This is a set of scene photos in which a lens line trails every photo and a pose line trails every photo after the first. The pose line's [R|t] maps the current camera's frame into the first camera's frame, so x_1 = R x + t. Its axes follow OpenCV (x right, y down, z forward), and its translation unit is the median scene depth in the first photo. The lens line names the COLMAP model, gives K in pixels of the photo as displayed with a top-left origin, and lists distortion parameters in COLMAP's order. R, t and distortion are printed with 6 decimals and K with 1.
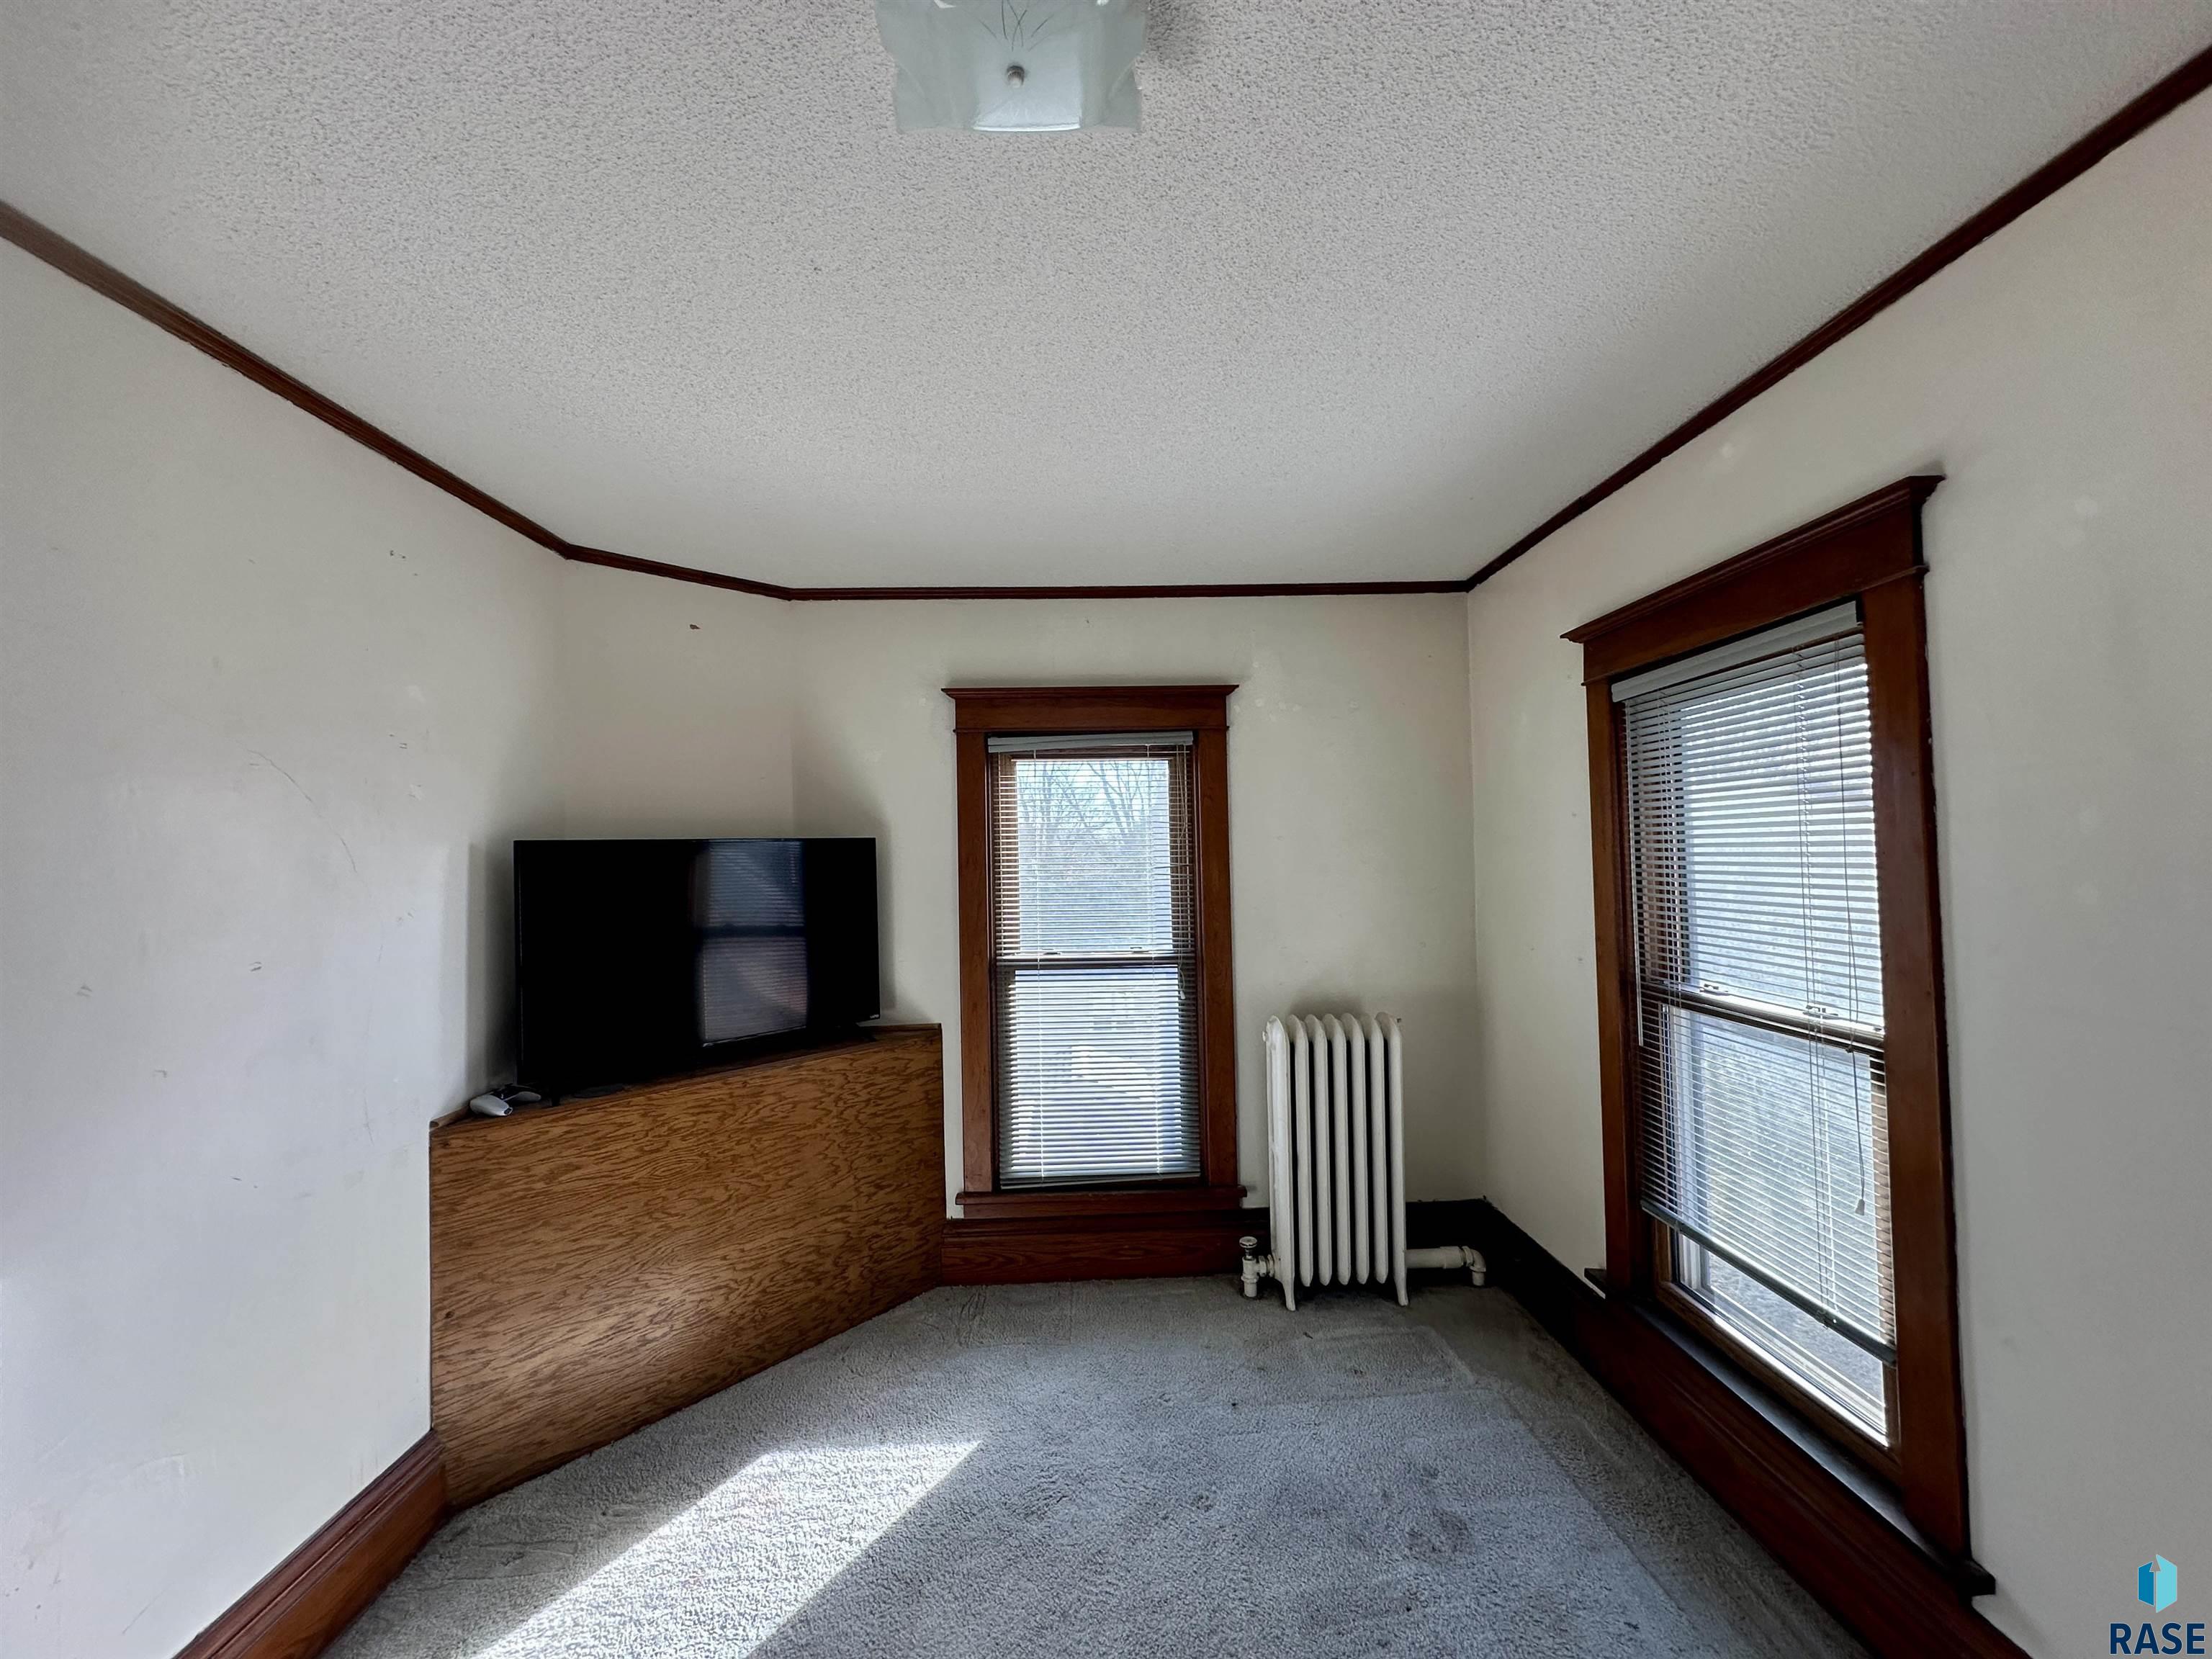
lens RADIAL K [[878.0, 0, 1107.1], [0, 878.0, 815.2], [0, 0, 1]] dist [-0.000574, 0.000322]
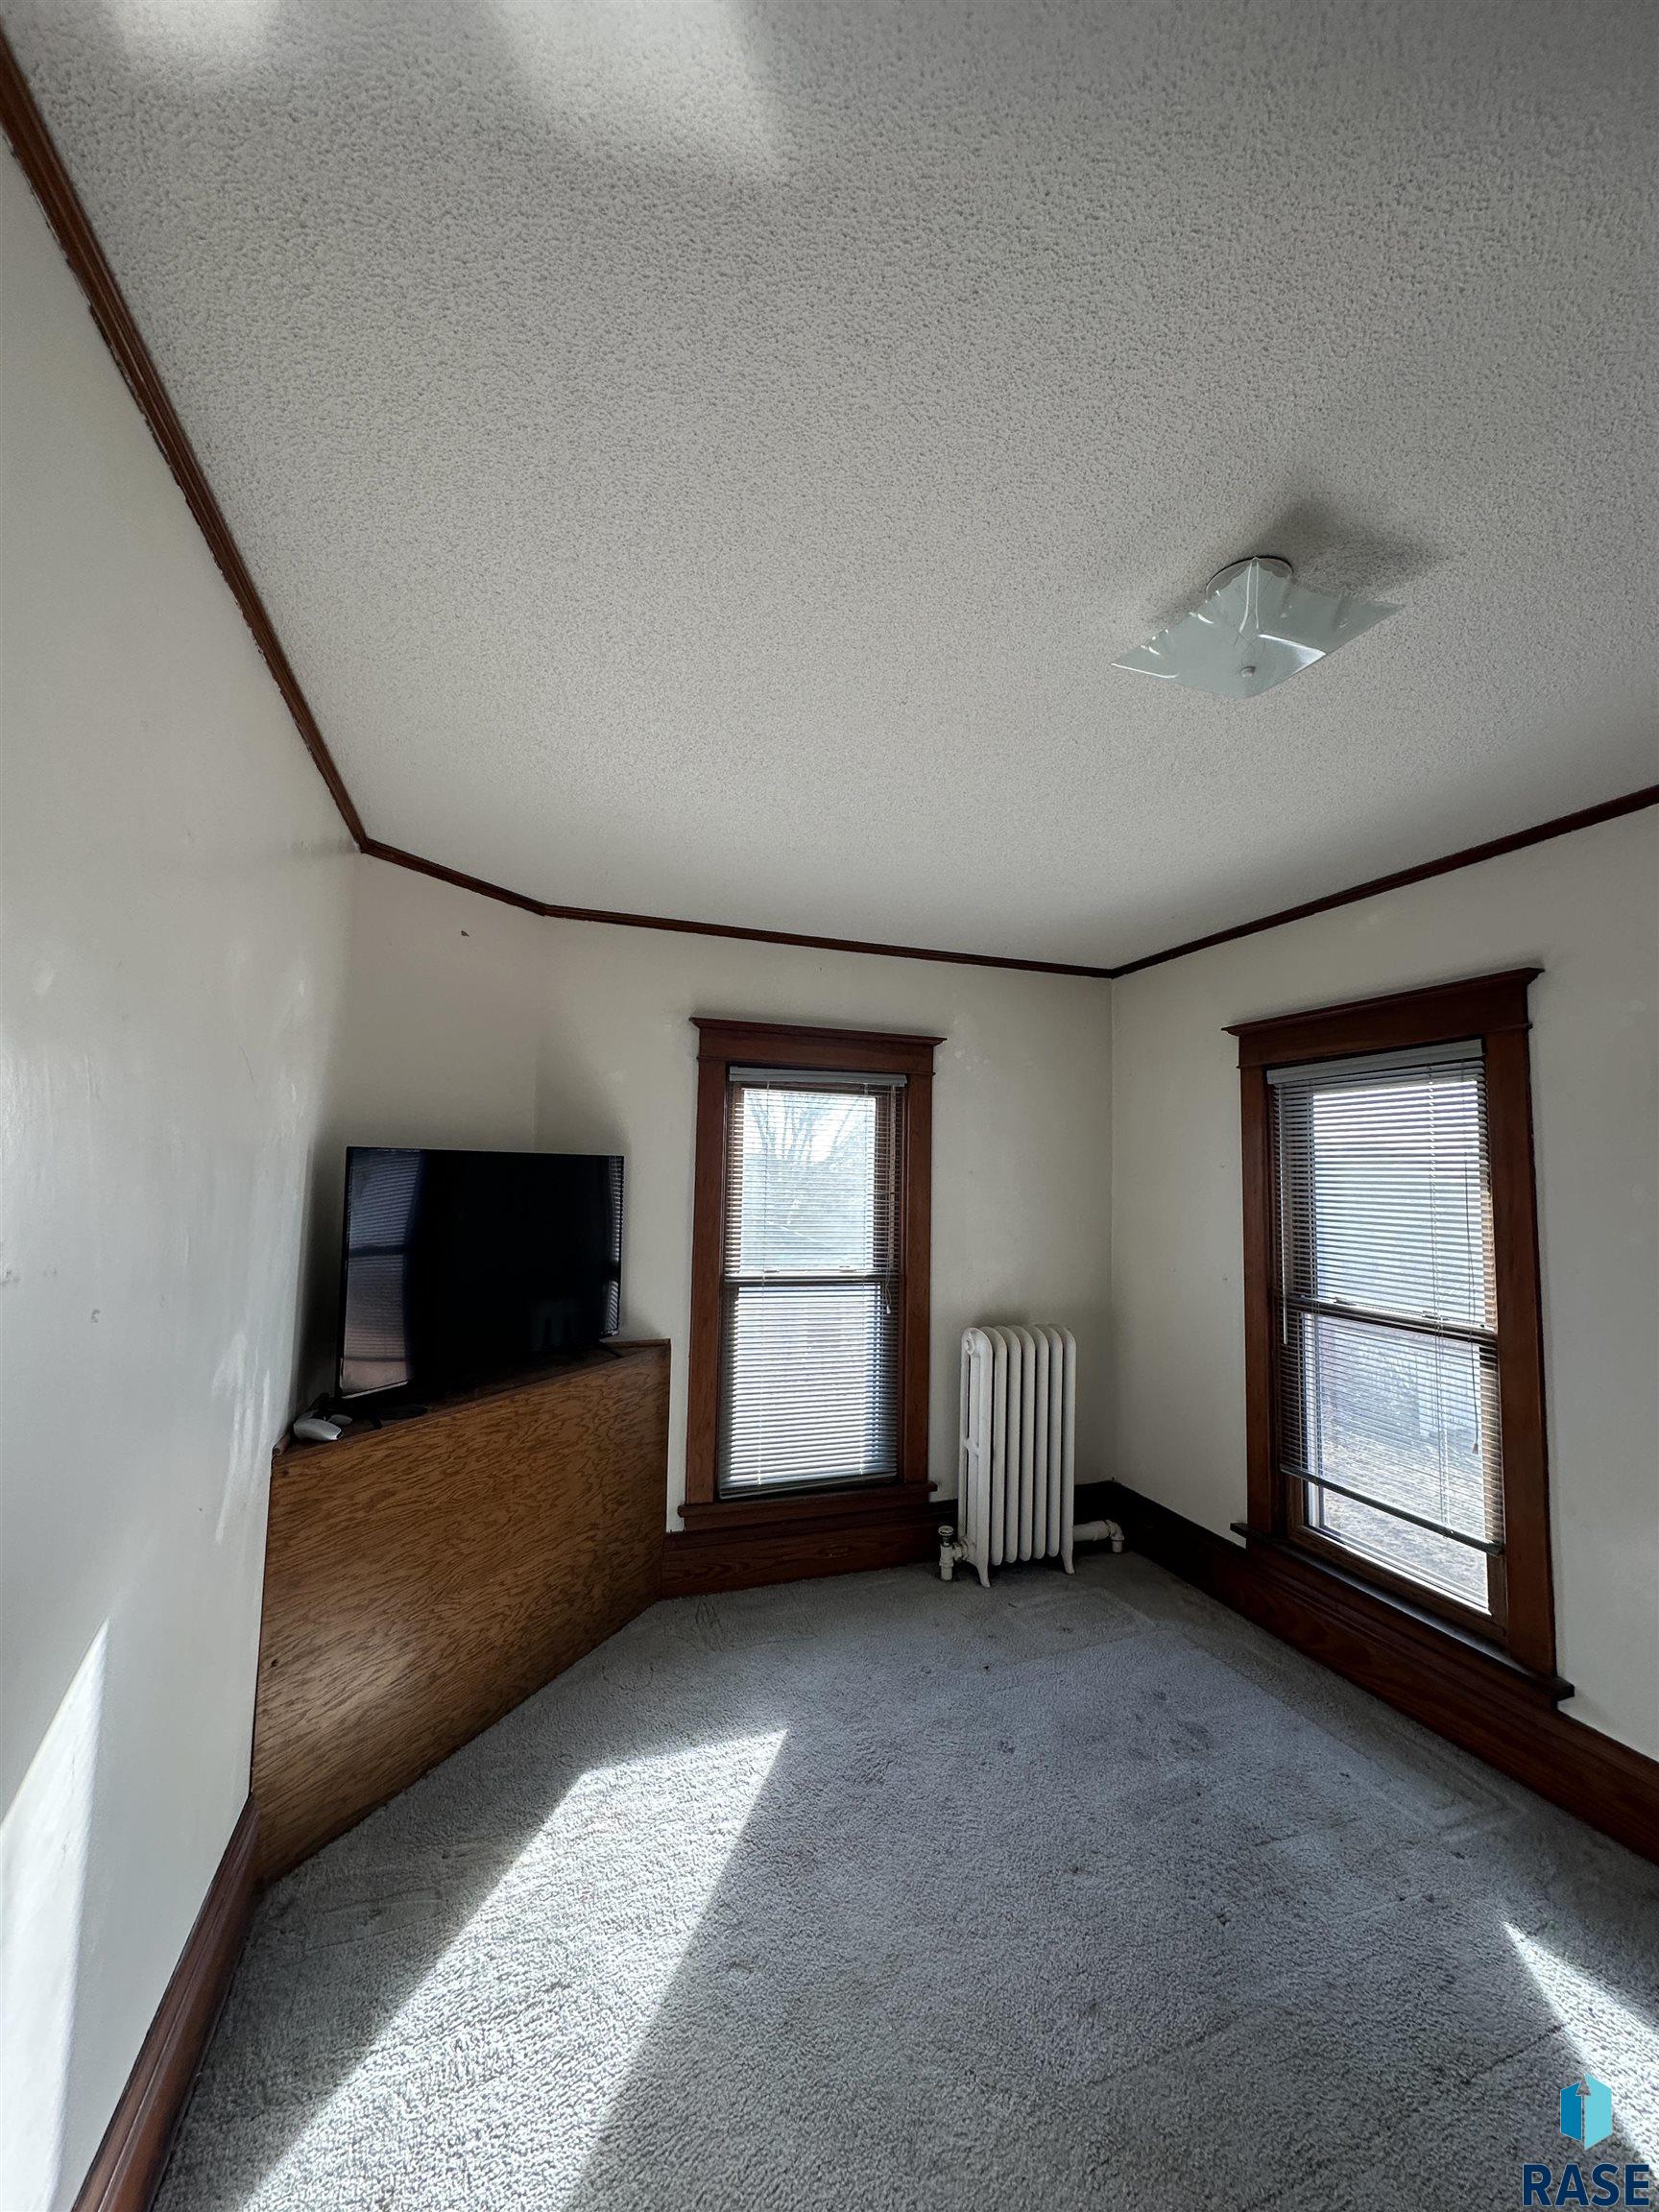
lens RADIAL K [[878.0, 0, 819.5], [0, 878.0, 1087.8], [0, 0, 1]] dist [-0.000574, 0.000322]
pose [[0.951628, 0.070433, 0.299072, -0.469442], [-0.054052, 0.996567, -0.062709, -0.002264], [-0.302462, 0.043510, 0.952168, -0.064105]]
